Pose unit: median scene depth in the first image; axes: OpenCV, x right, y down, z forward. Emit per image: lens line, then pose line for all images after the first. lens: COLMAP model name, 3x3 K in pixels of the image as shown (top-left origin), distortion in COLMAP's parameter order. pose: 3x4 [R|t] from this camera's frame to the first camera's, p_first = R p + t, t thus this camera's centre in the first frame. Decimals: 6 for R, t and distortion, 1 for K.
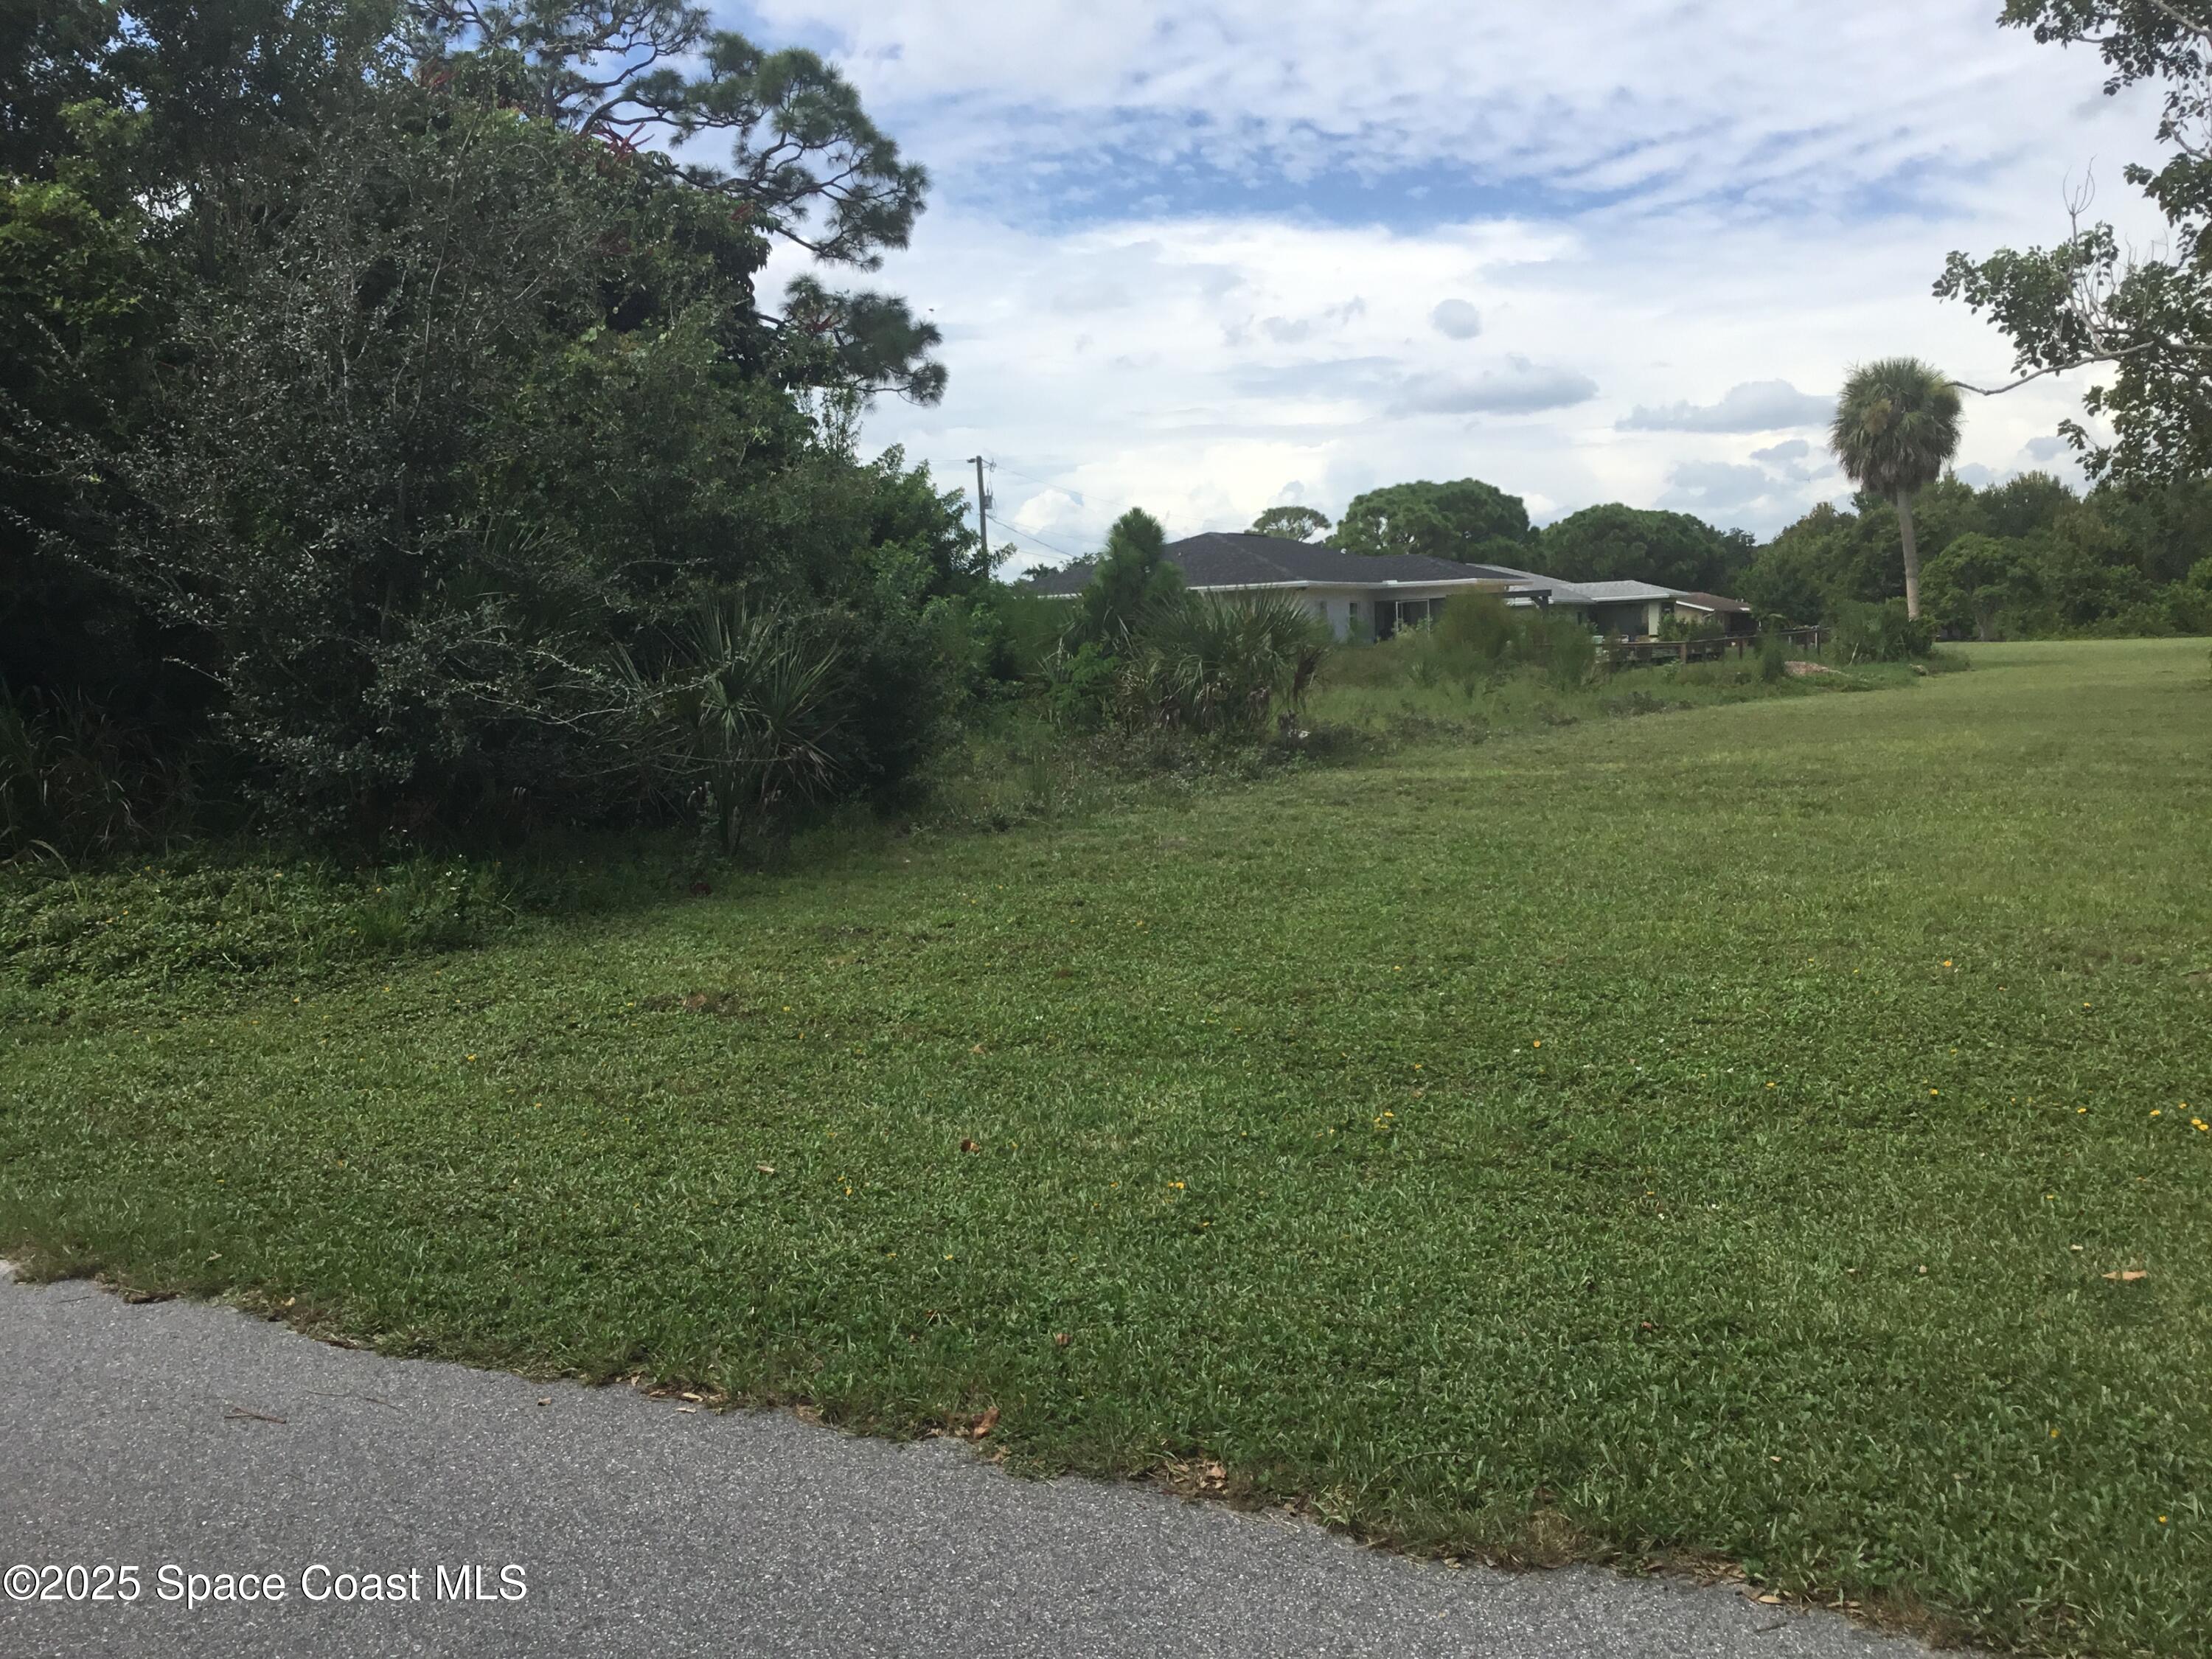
lens RADIAL K [[2017.4, 0, 1104.1], [0, 2017.4, 828.6], [0, 0, 1]] dist [0.084393, -0.179207]
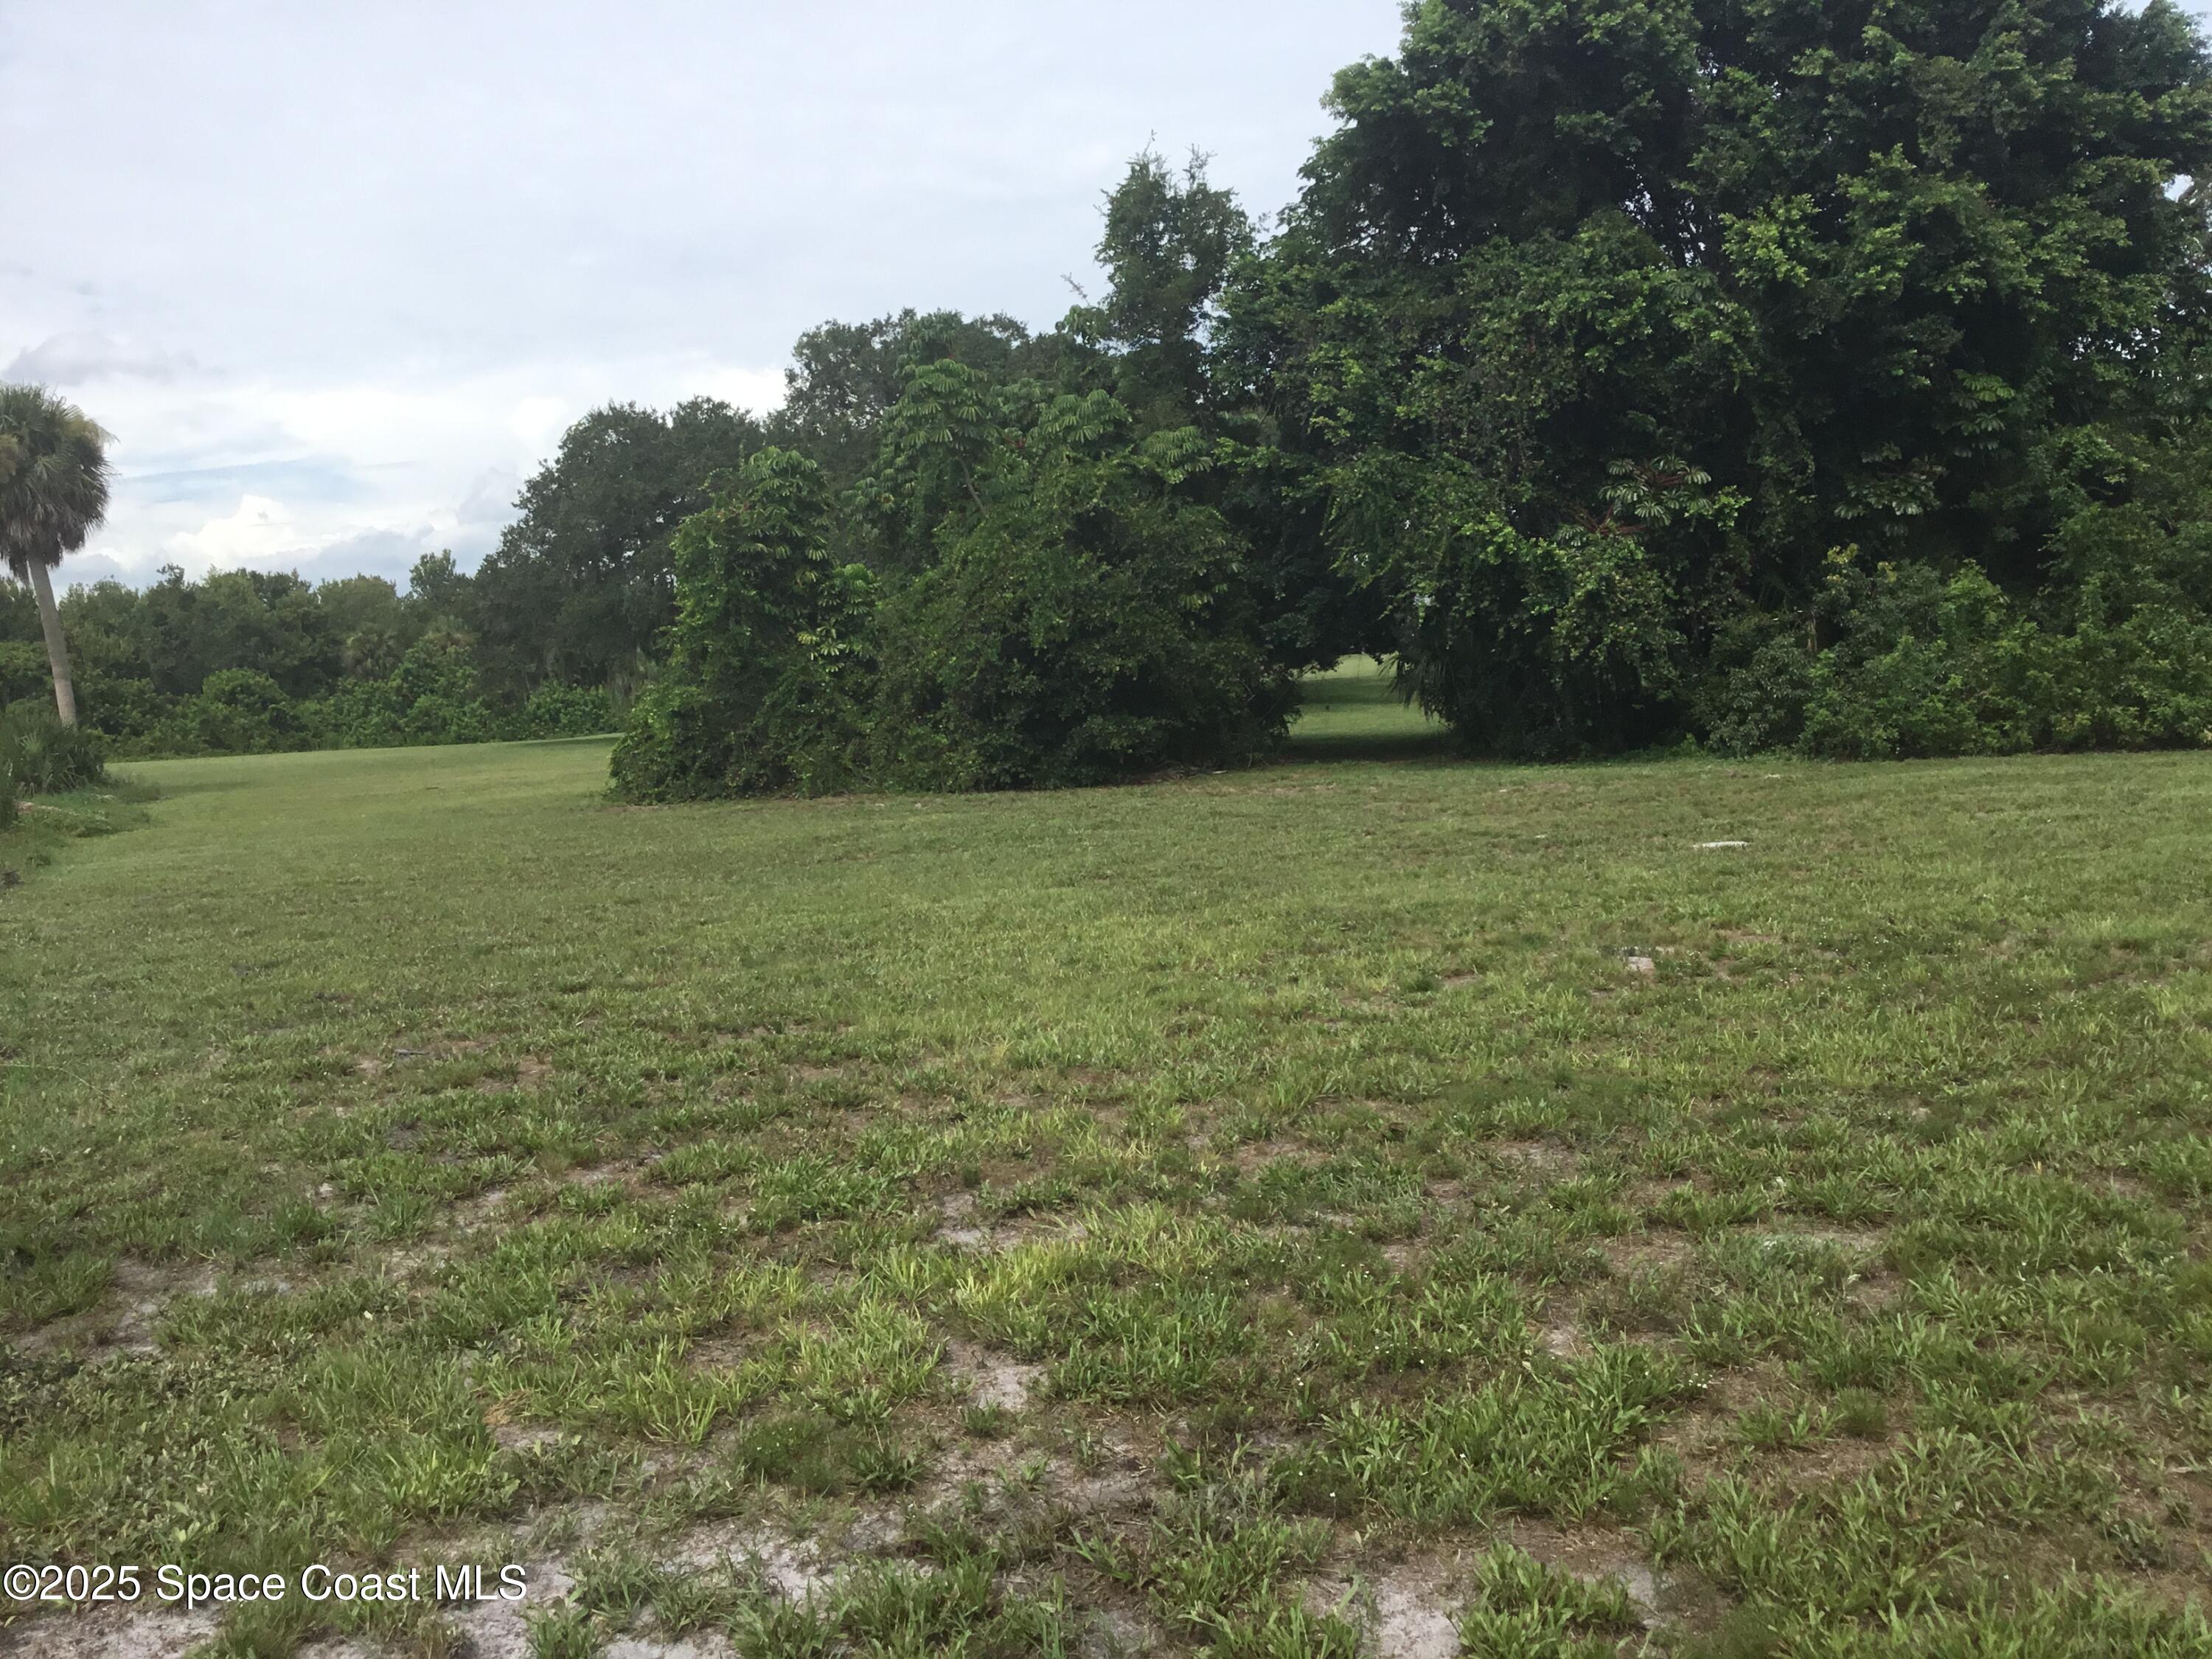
lens RADIAL K [[2017.4, 0, 1106.2], [0, 2017.4, 830.5], [0, 0, 1]] dist [0.084393, -0.179207]
pose [[0.560774, -0.065270, 0.825392, -0.003775], [0.115710, 0.993283, -0.000068, -0.011124], [-0.819844, 0.095544, 0.564560, 0.126697]]
